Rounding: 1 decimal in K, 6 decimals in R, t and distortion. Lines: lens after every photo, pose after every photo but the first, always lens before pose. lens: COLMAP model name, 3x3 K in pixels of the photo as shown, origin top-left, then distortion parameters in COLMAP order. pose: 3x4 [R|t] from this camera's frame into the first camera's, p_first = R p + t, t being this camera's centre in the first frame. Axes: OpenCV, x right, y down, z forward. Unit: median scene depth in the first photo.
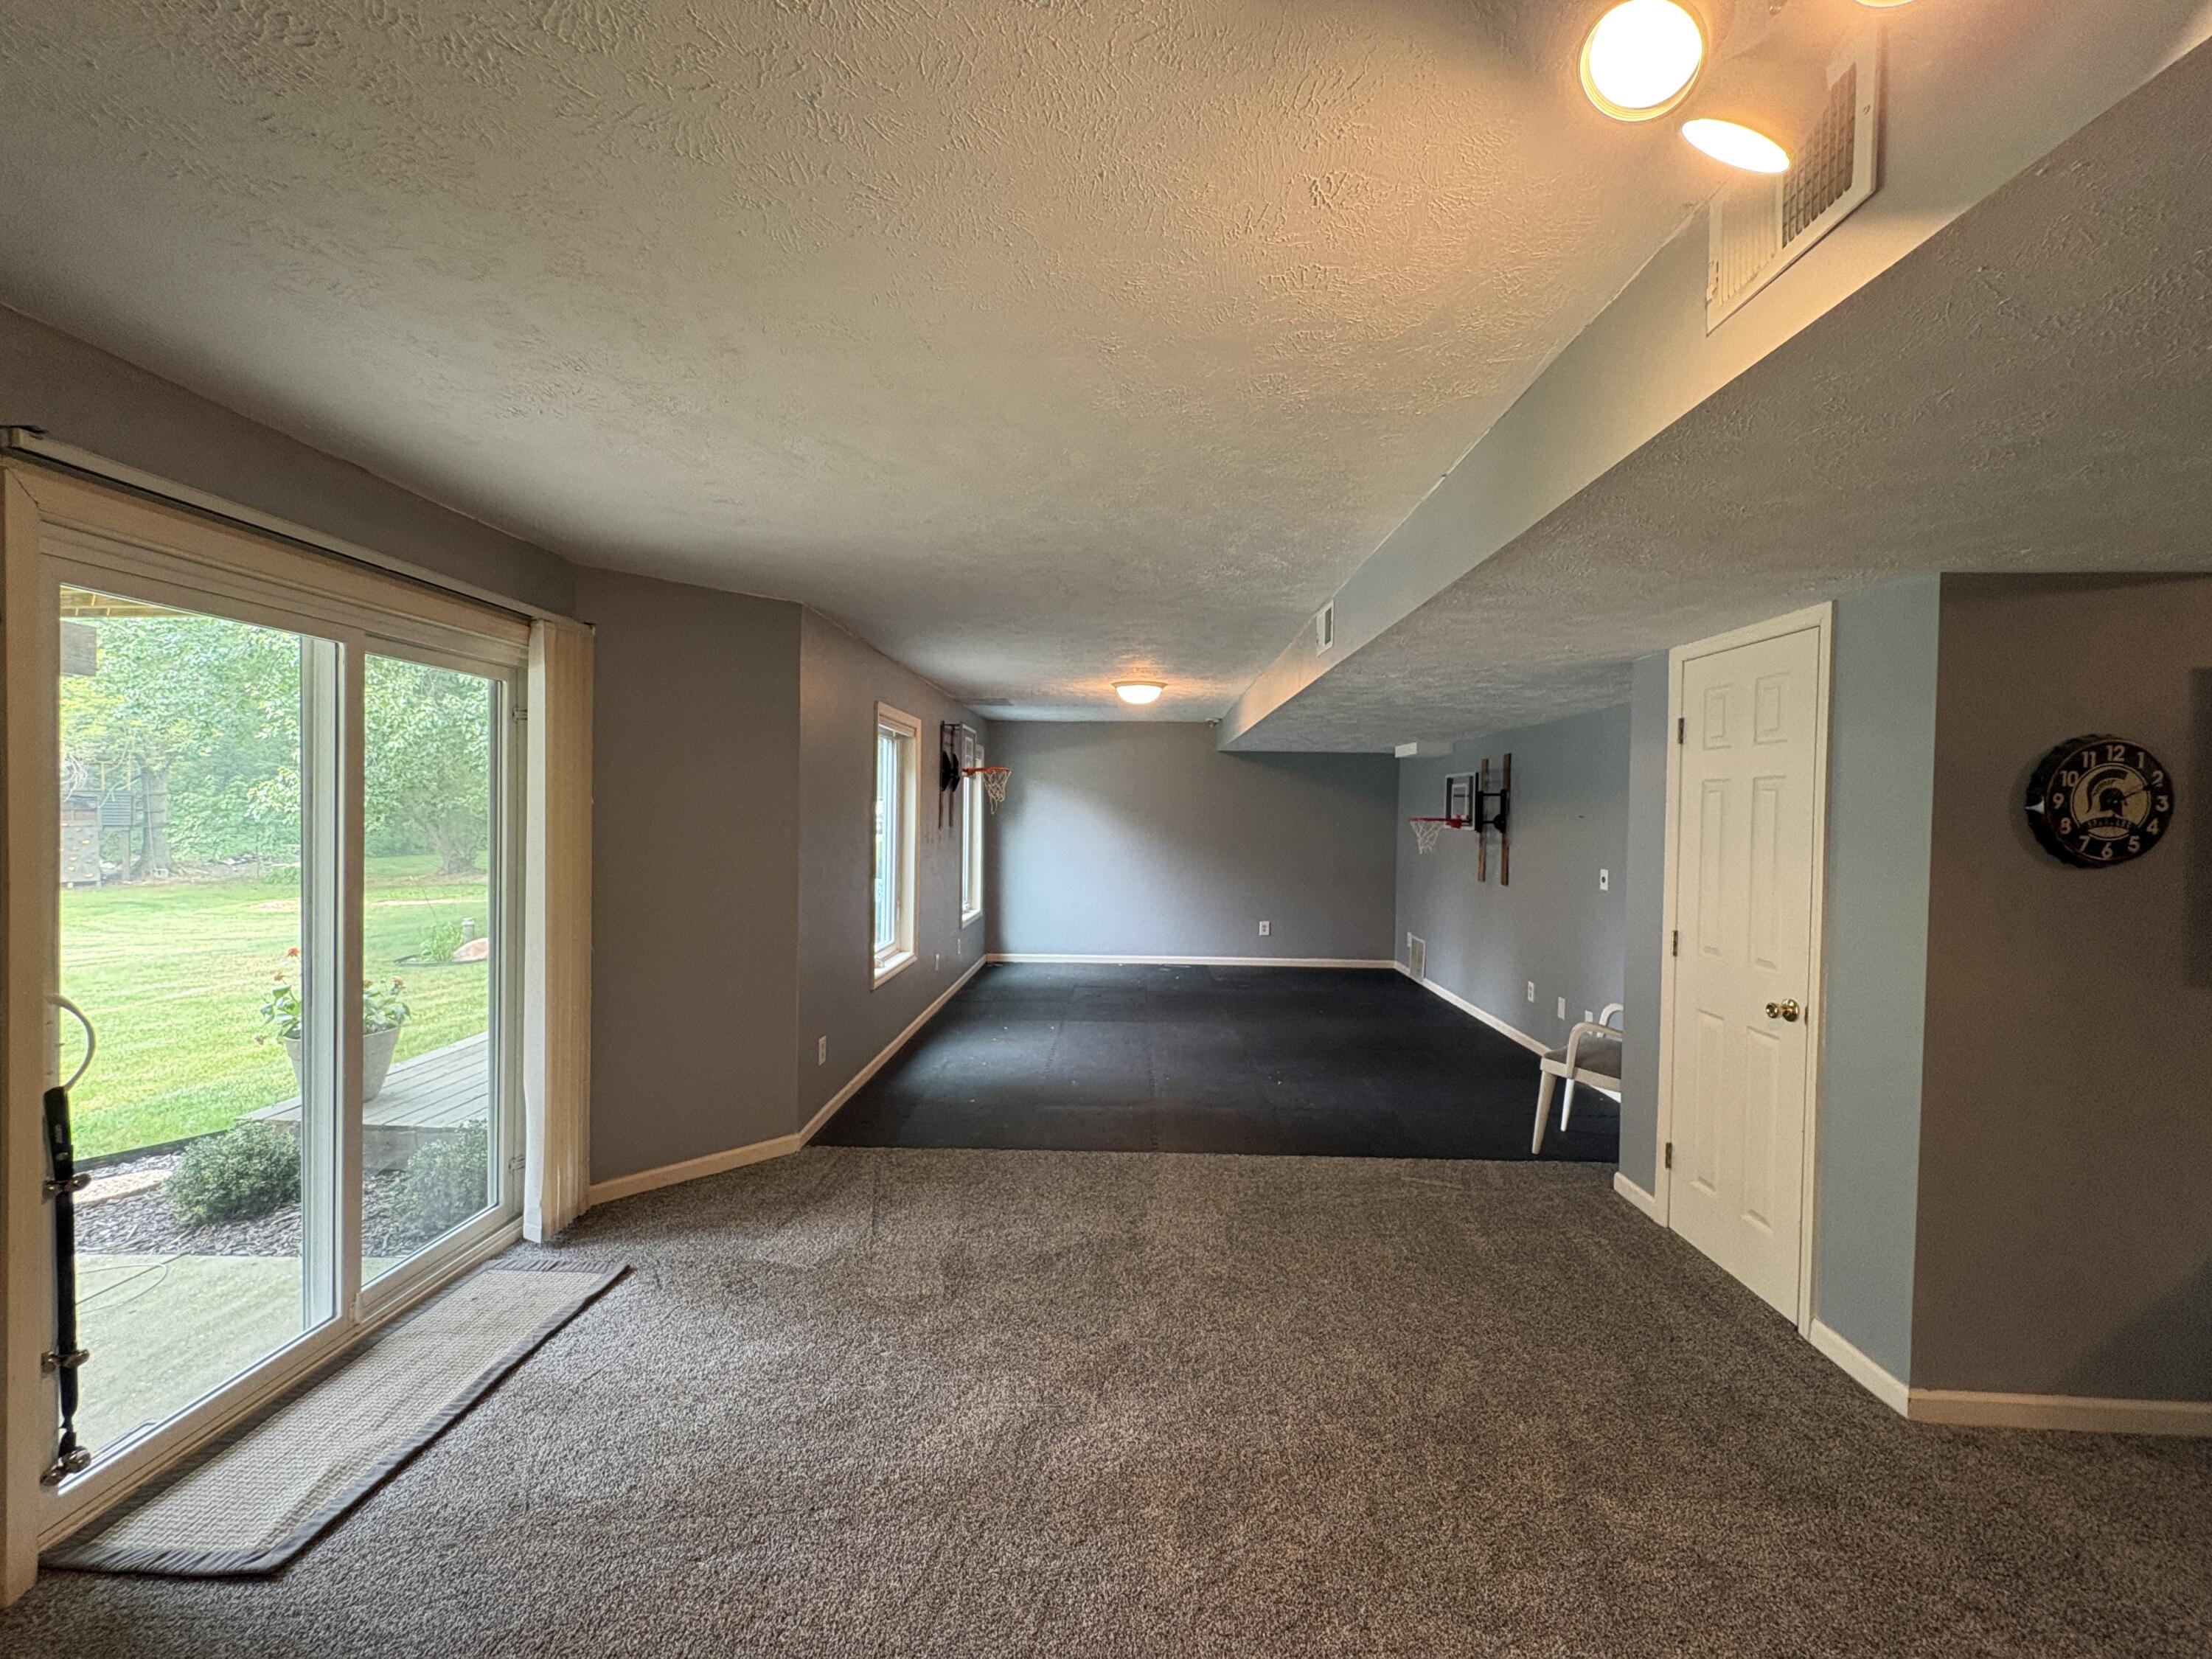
lens RADIAL K [[878.2, 0, 1106.4], [0, 878.2, 823.0], [0, 0, 1]] dist [-0.000964, 0.000467]
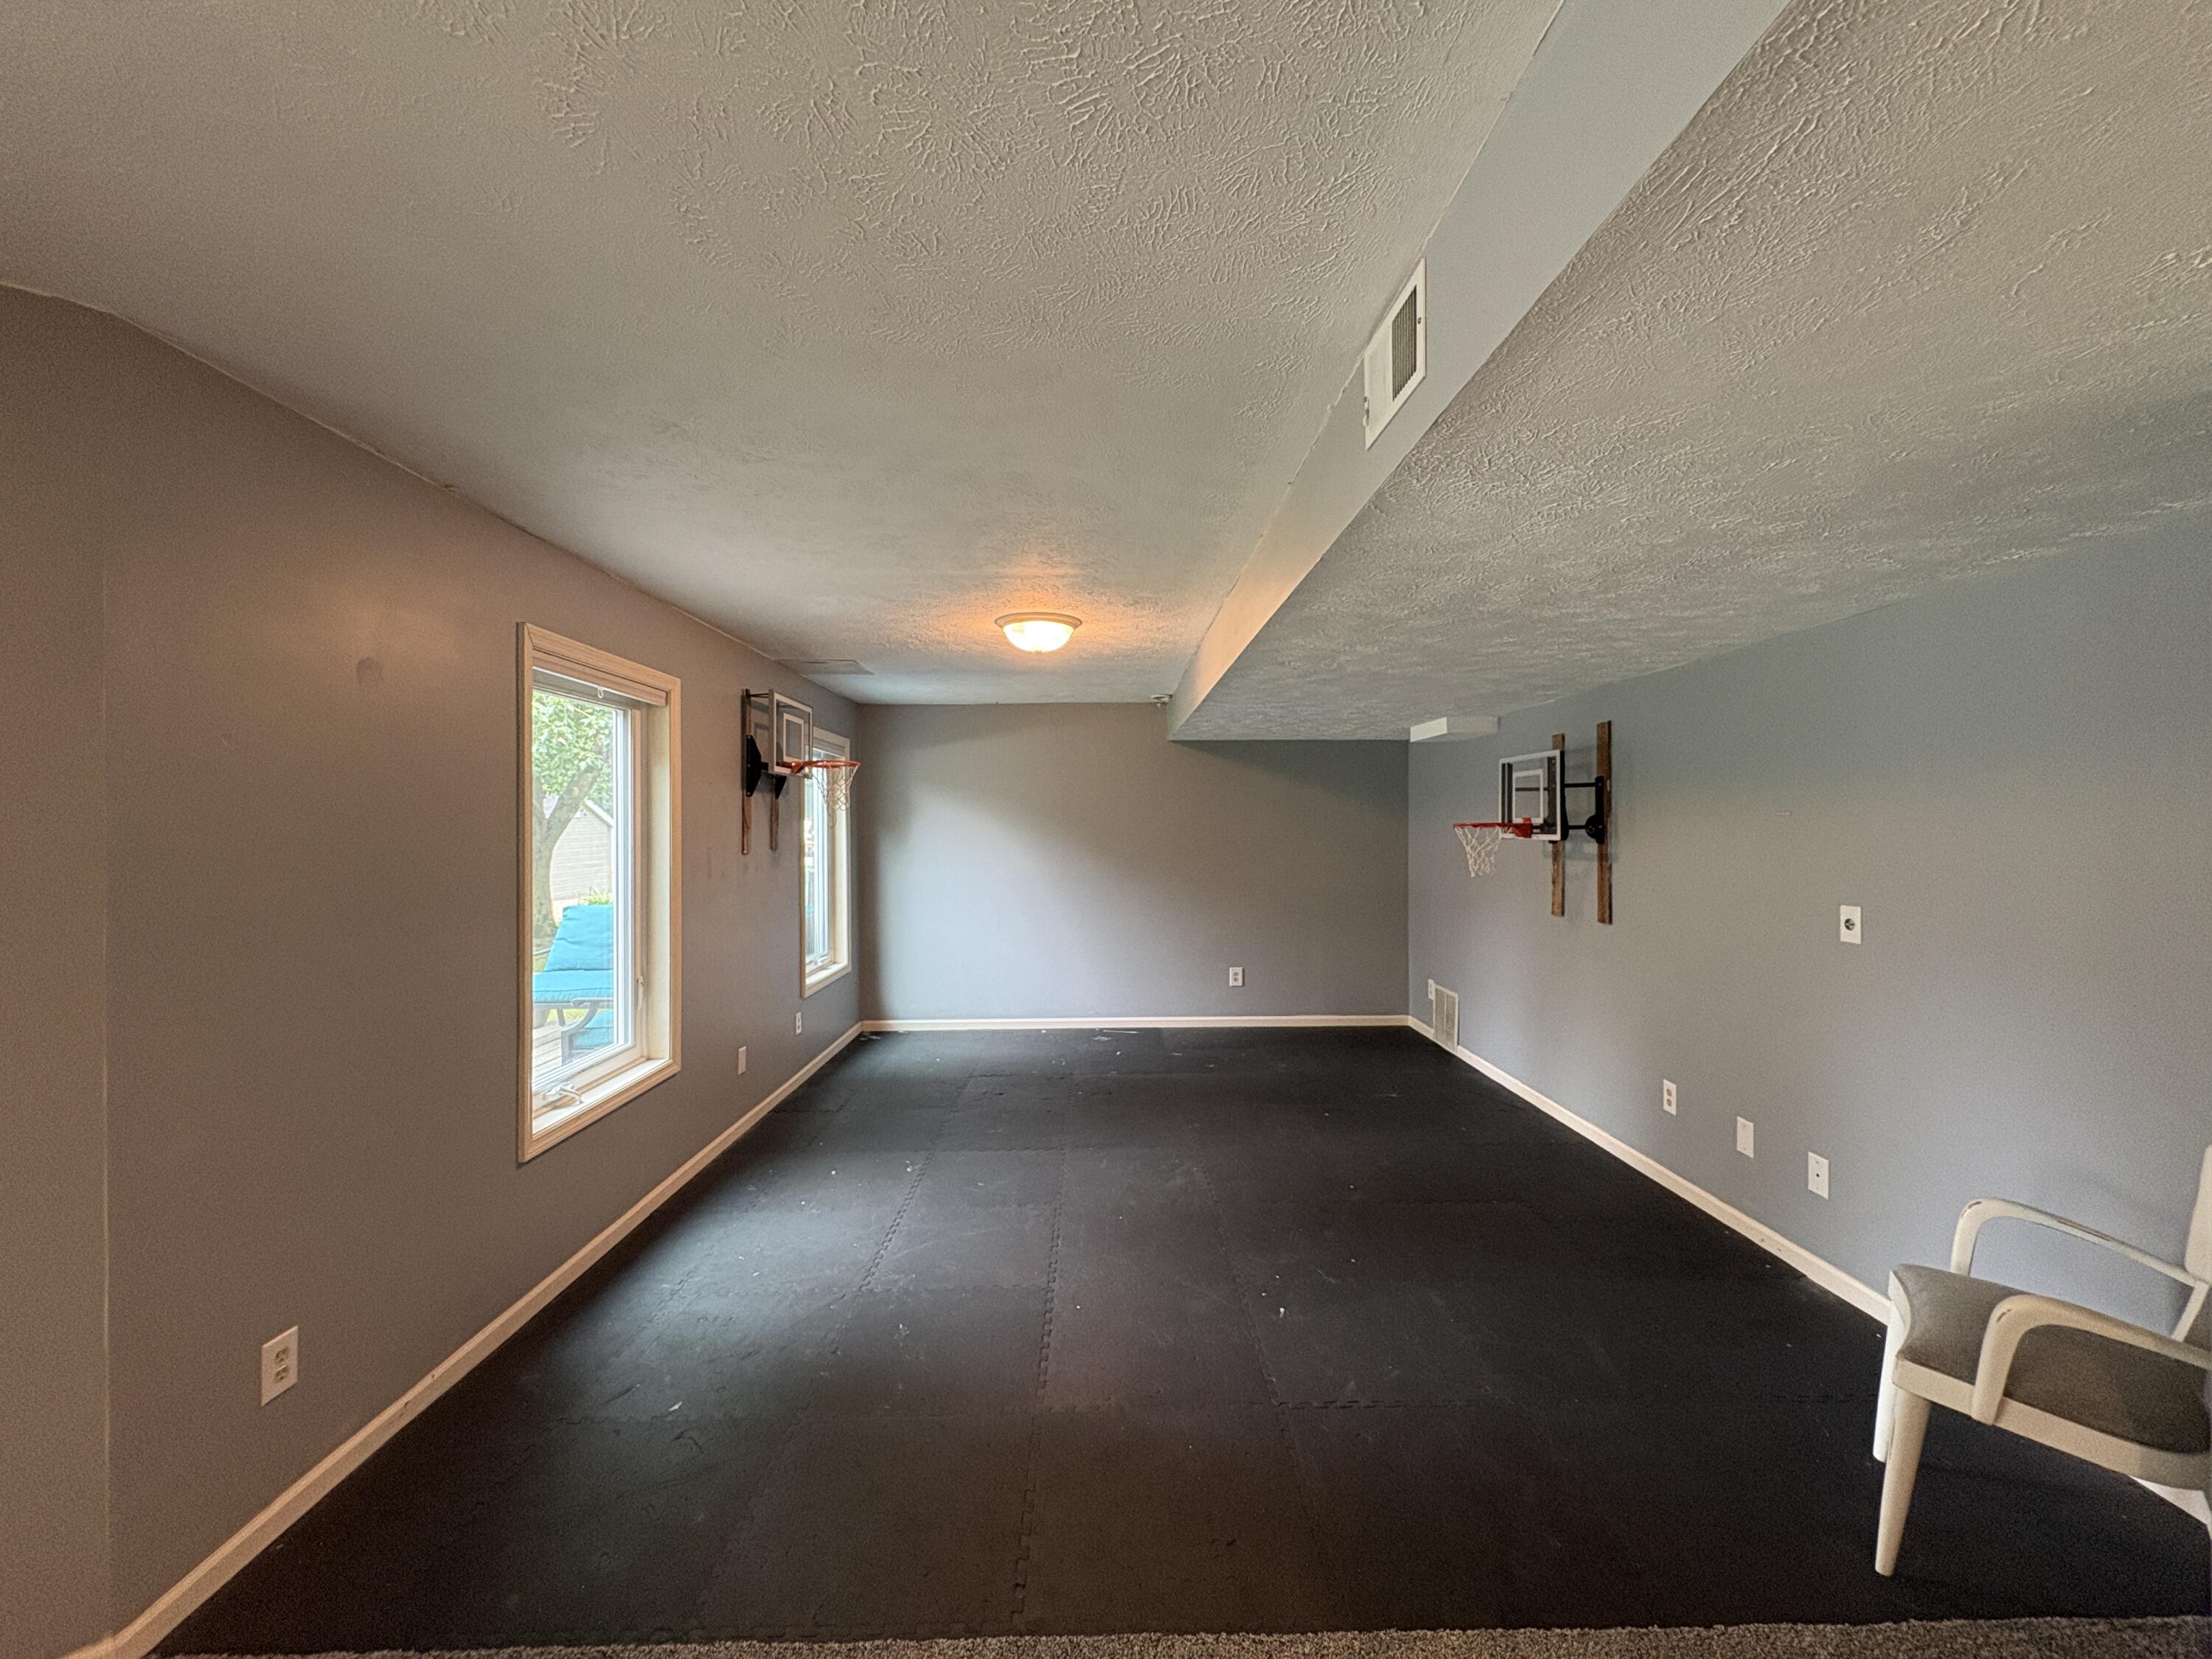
lens RADIAL K [[878.2, 0, 1106.7], [0, 878.2, 833.9], [0, 0, 1]] dist [-0.000964, 0.000467]
pose [[0.998813, -0.020152, 0.044354, 0.053709], [0.020417, 0.999776, -0.005525, 0.000536], [-0.044233, 0.006424, 0.999001, 0.350665]]
